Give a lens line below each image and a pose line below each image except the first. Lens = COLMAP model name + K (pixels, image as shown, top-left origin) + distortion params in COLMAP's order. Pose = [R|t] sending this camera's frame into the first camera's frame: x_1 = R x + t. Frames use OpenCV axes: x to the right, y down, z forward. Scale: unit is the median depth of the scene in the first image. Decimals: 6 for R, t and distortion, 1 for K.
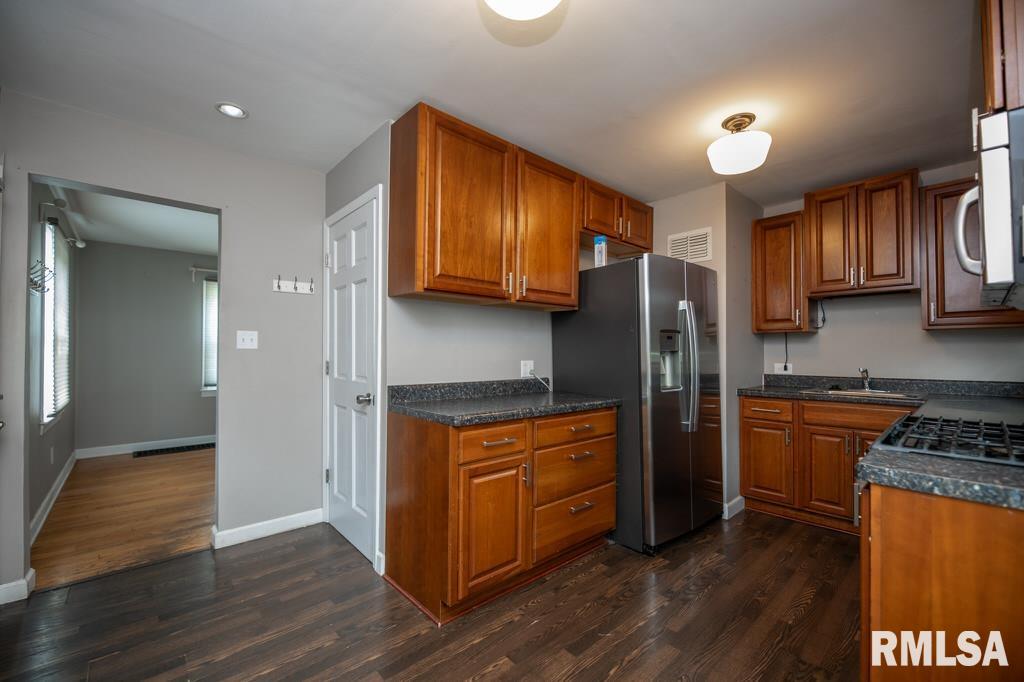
lens RADIAL K [[422.0, 0, 515.7], [0, 422.0, 346.1], [0, 0, 1]] dist [-0.002253, -0.000520]
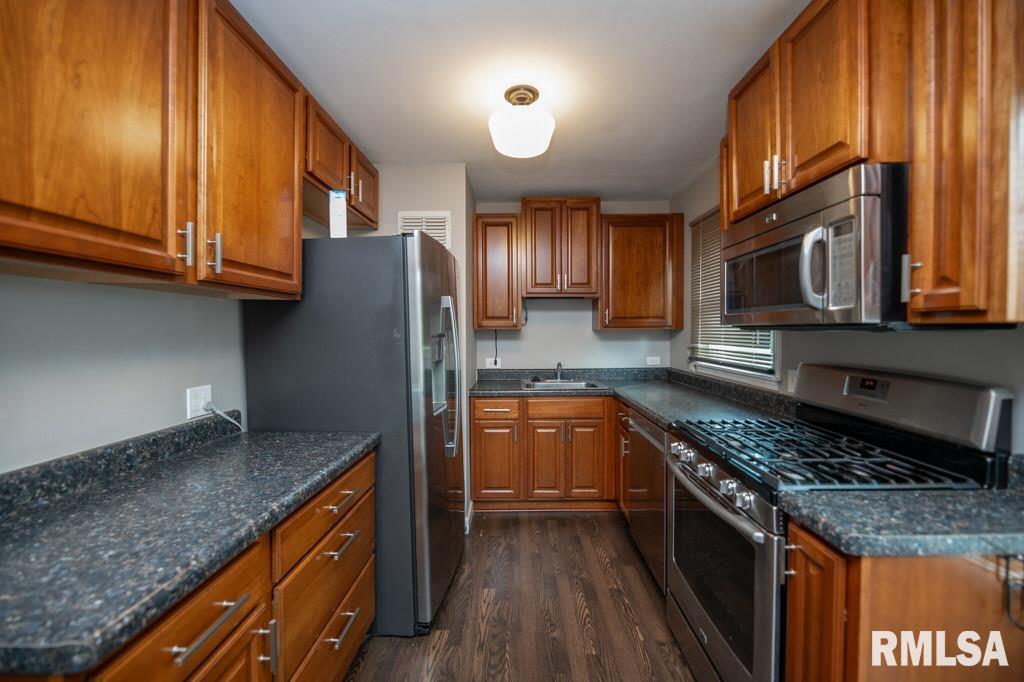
lens RADIAL K [[411.7, 0, 516.9], [0, 411.7, 337.6], [0, 0, 1]] dist [0.000375, -0.003944]
pose [[0.679963, -0.017947, 0.733027, -0.085659], [-0.004825, 0.999569, 0.028949, -0.049334], [-0.733231, -0.023221, 0.679583, 0.339903]]
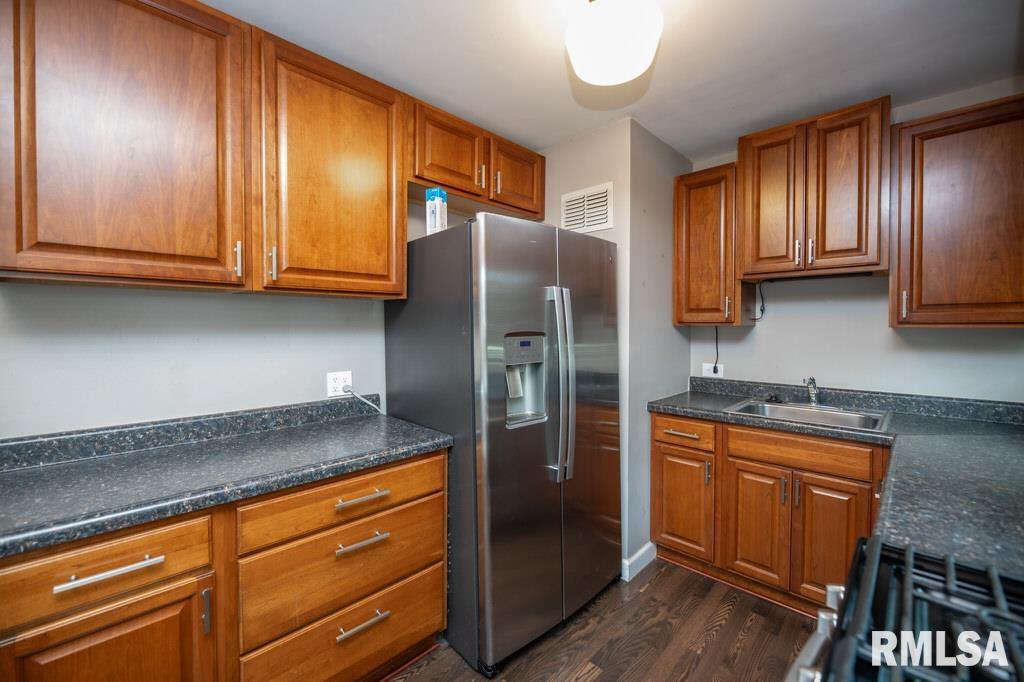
lens RADIAL K [[414.5, 0, 514.0], [0, 414.5, 334.7], [0, 0, 1]] dist [-0.002680, -0.000291]
pose [[0.998454, -0.003519, 0.055470, 0.283132], [0.001463, 0.999312, 0.037062, -0.052894], [-0.055562, -0.036924, 0.997772, 0.324593]]
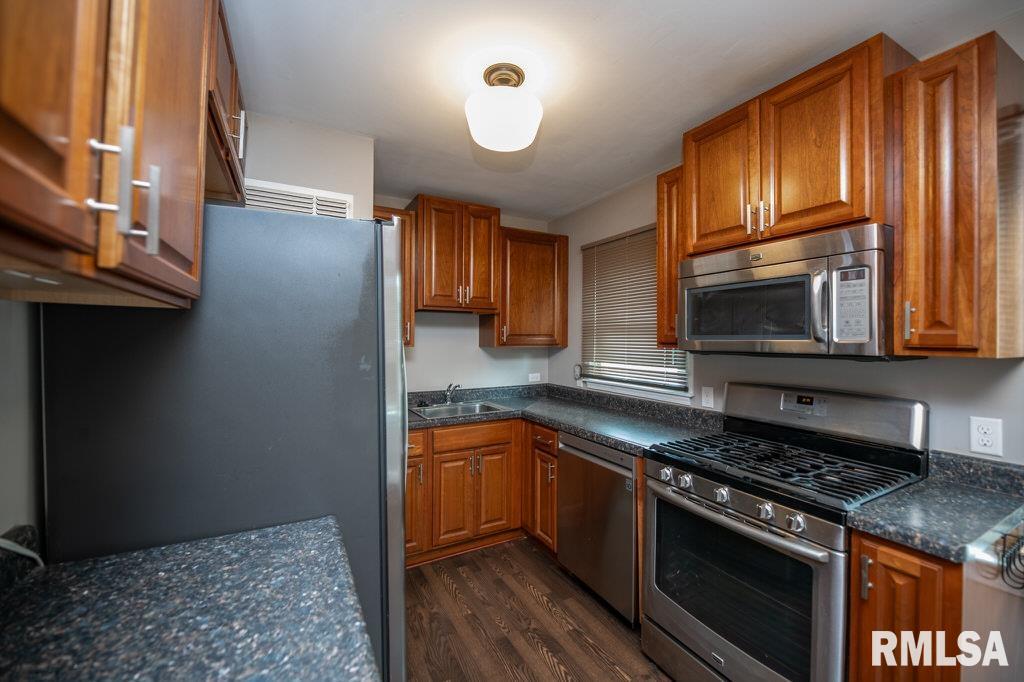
lens RADIAL K [[412.8, 0, 516.3], [0, 412.8, 337.8], [0, 0, 1]] dist [-0.006862, -0.000268]
pose [[0.240975, 0.004367, 0.970522, -0.126385], [-0.017925, 0.999839, -0.000048, -0.066075], [-0.970366, -0.017385, 0.241014, 0.645142]]
